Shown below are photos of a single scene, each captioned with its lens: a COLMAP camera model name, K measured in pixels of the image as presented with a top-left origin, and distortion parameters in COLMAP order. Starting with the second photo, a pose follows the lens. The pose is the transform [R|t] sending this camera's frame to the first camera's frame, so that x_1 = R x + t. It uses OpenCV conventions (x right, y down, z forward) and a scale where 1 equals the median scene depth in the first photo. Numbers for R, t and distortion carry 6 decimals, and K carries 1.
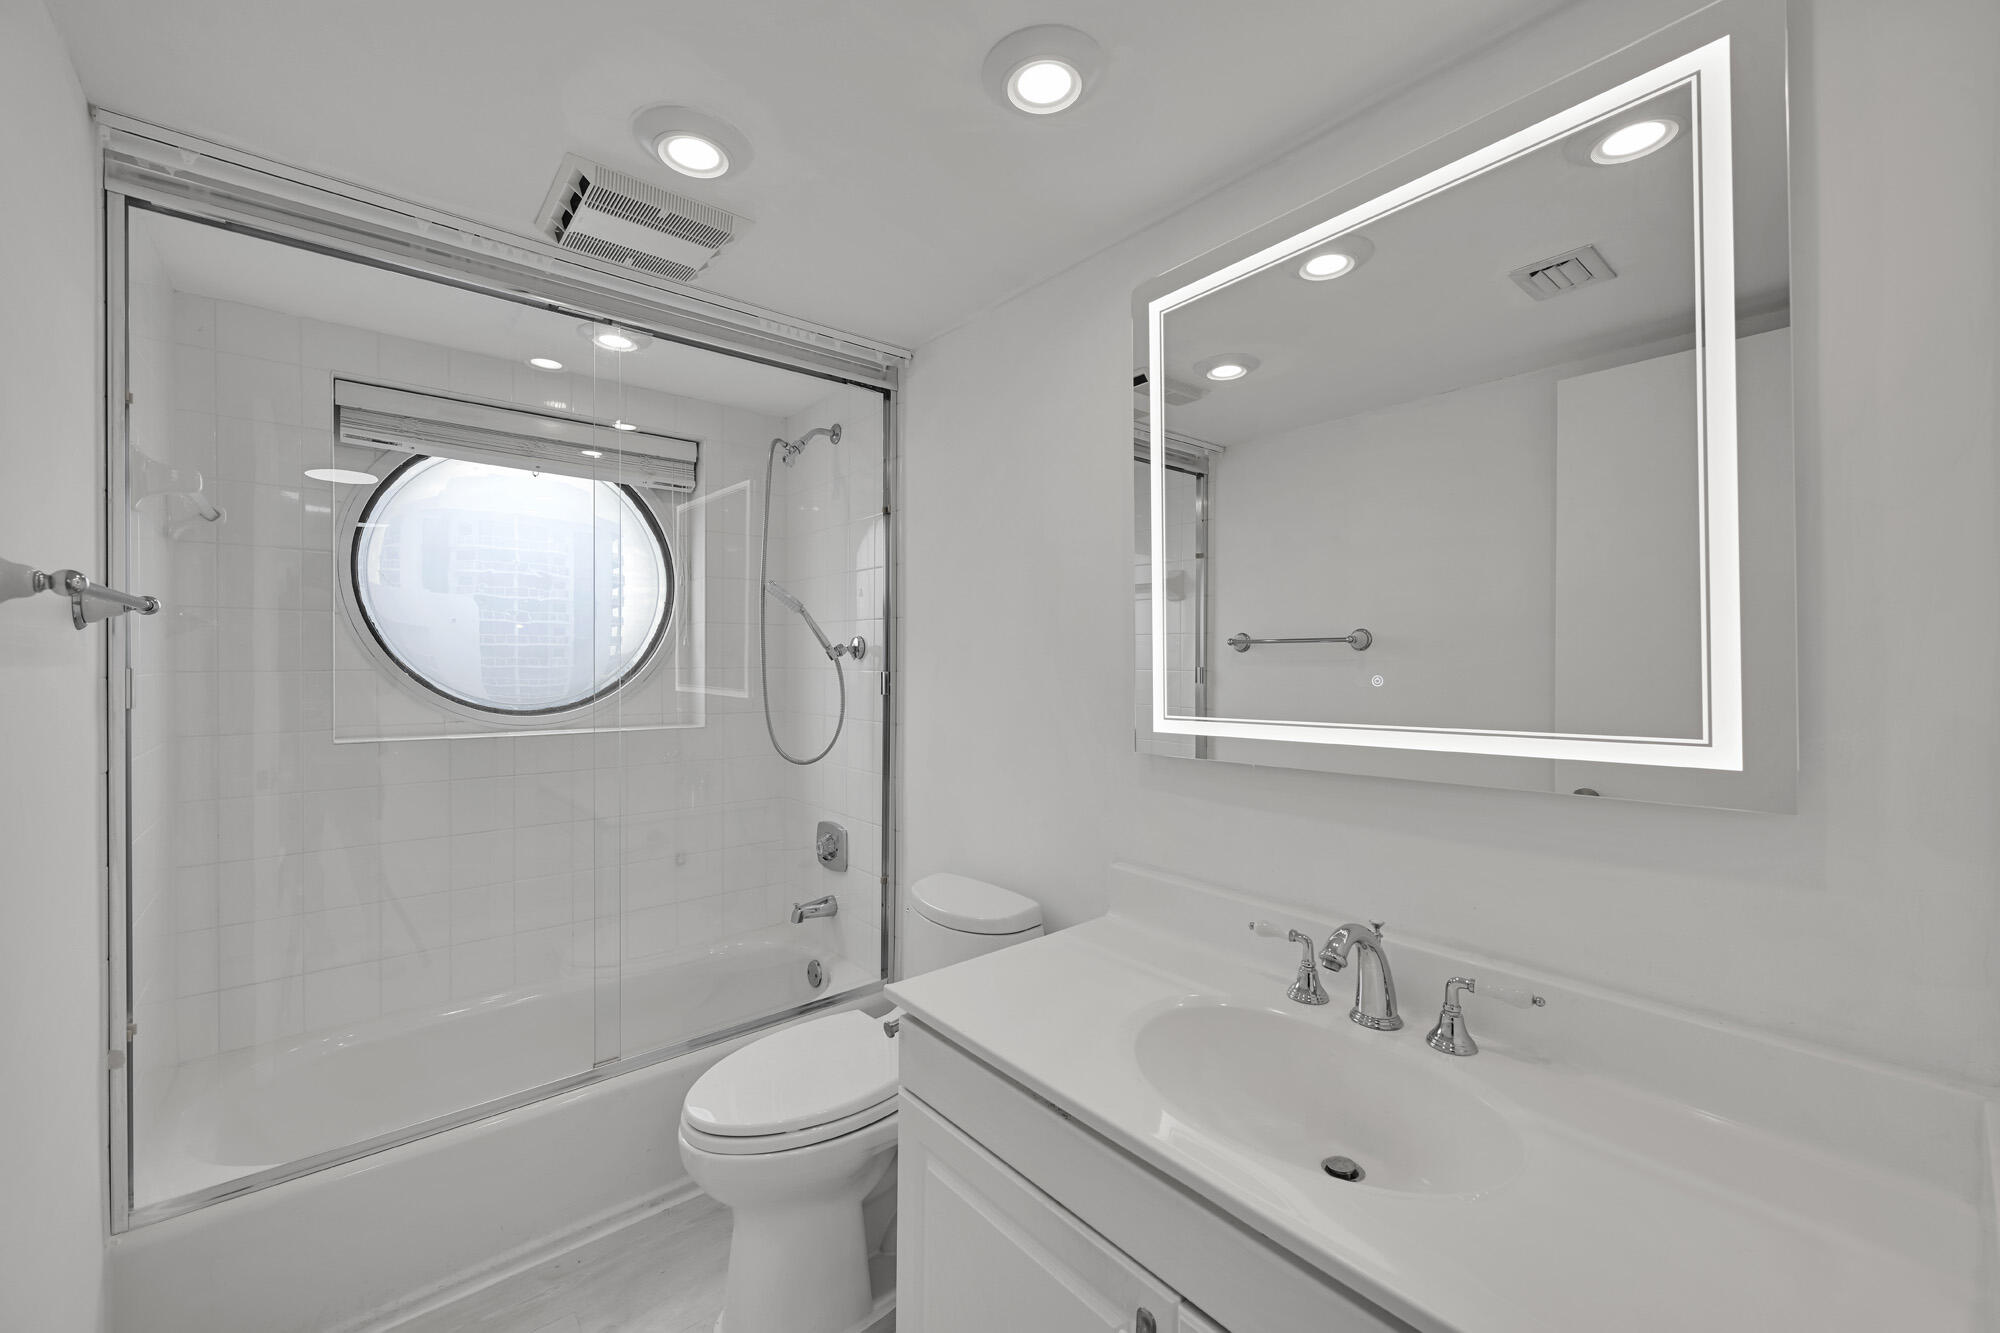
lens RADIAL K [[788.8, 0, 995.9], [0, 788.8, 669.6], [0, 0, 1]] dist [-0.001973, 0.000992]
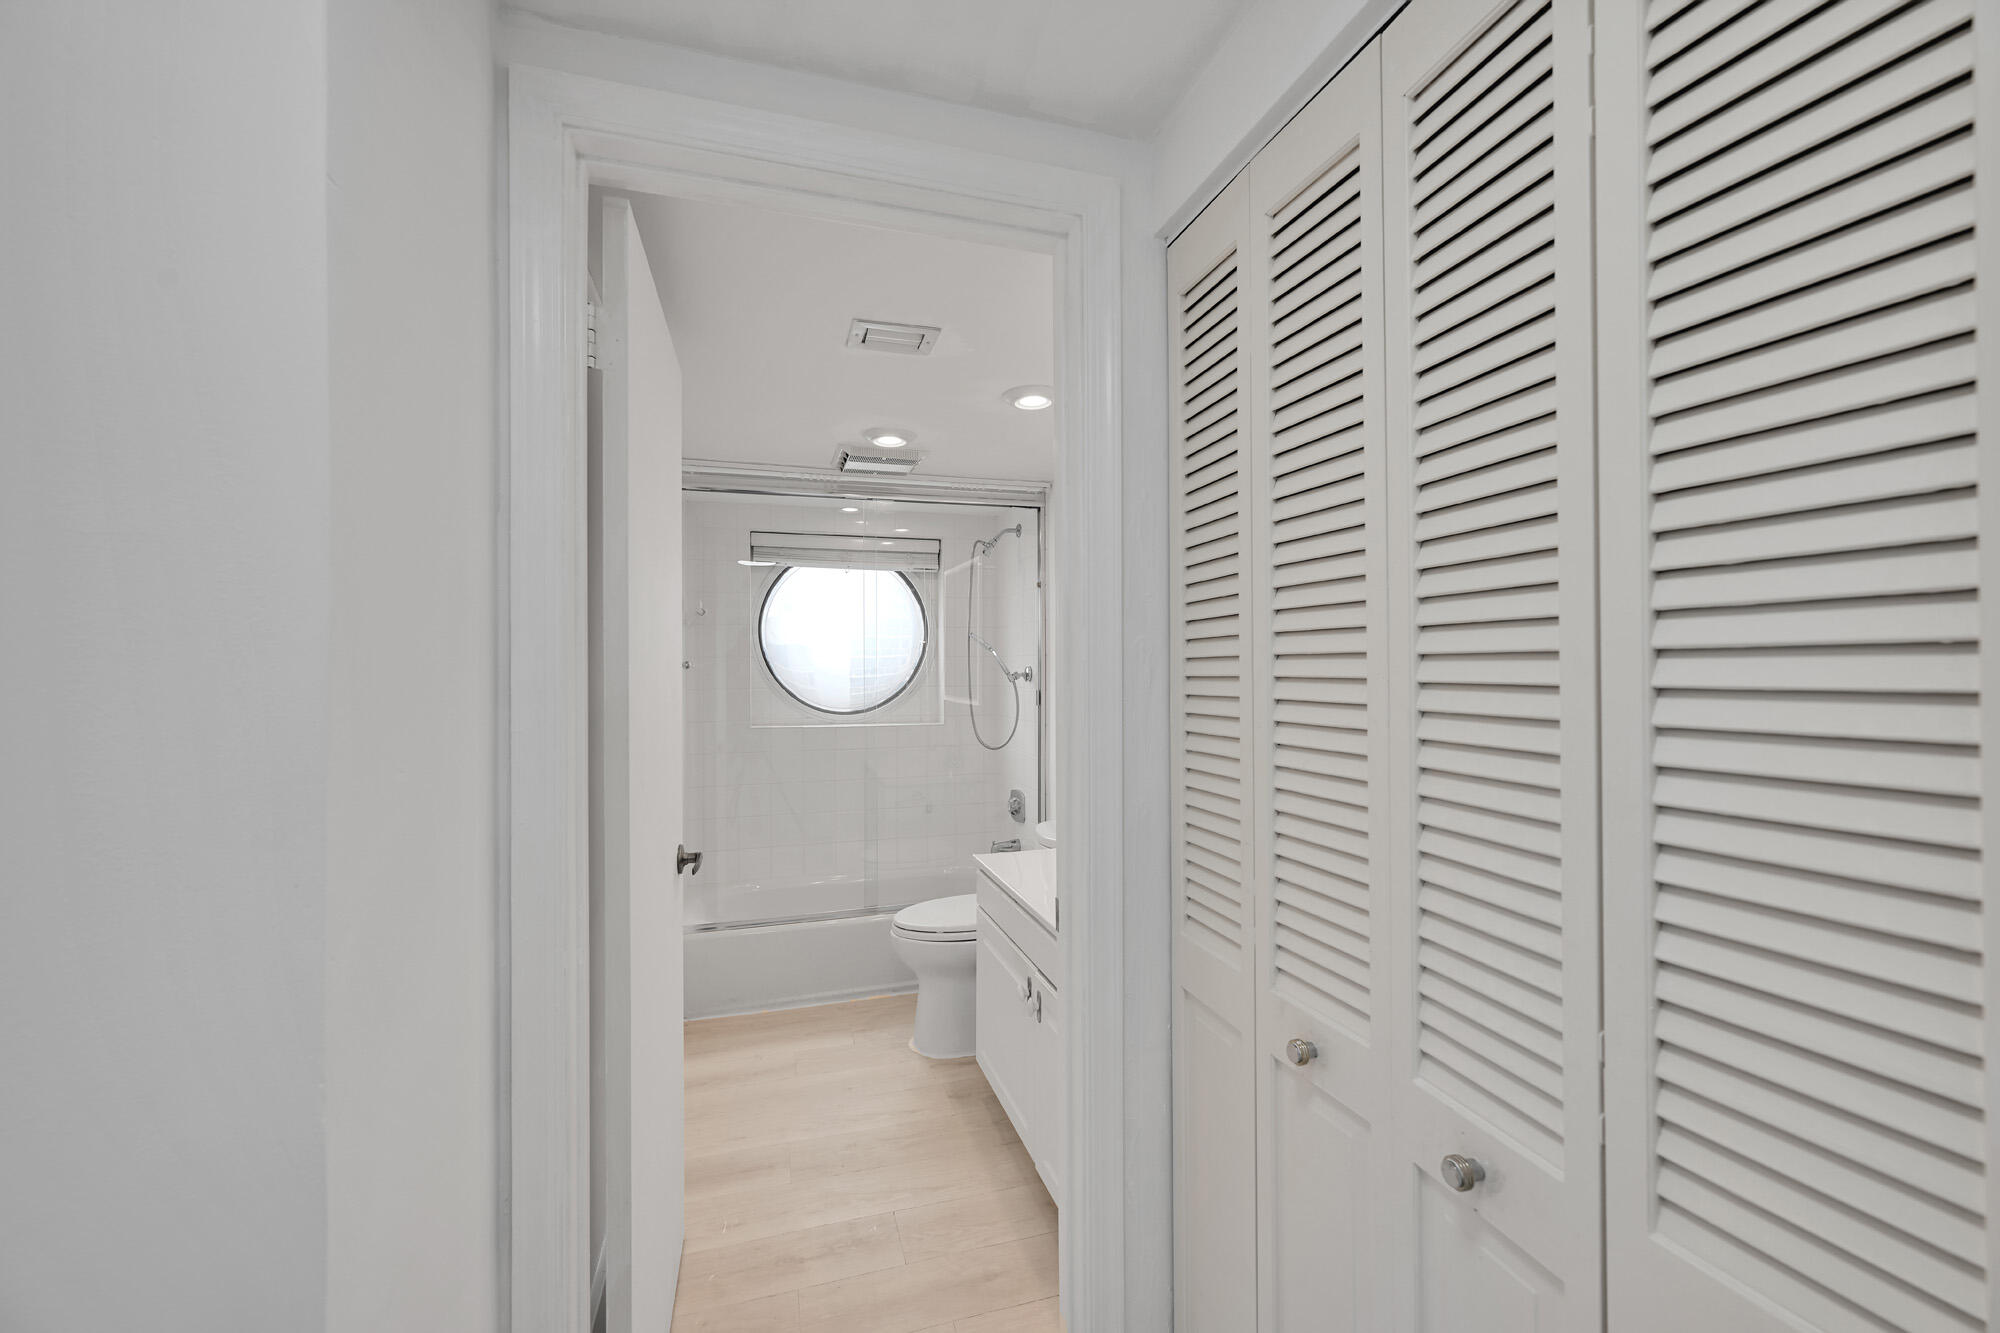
lens RADIAL K [[788.8, 0, 999.8], [0, 788.8, 673.7], [0, 0, 1]] dist [-0.001973, 0.000992]
pose [[0.921780, -0.003551, -0.387696, 0.363521], [0.002768, 0.999993, -0.002578, -0.024162], [0.387703, 0.001304, 0.921784, -0.418415]]
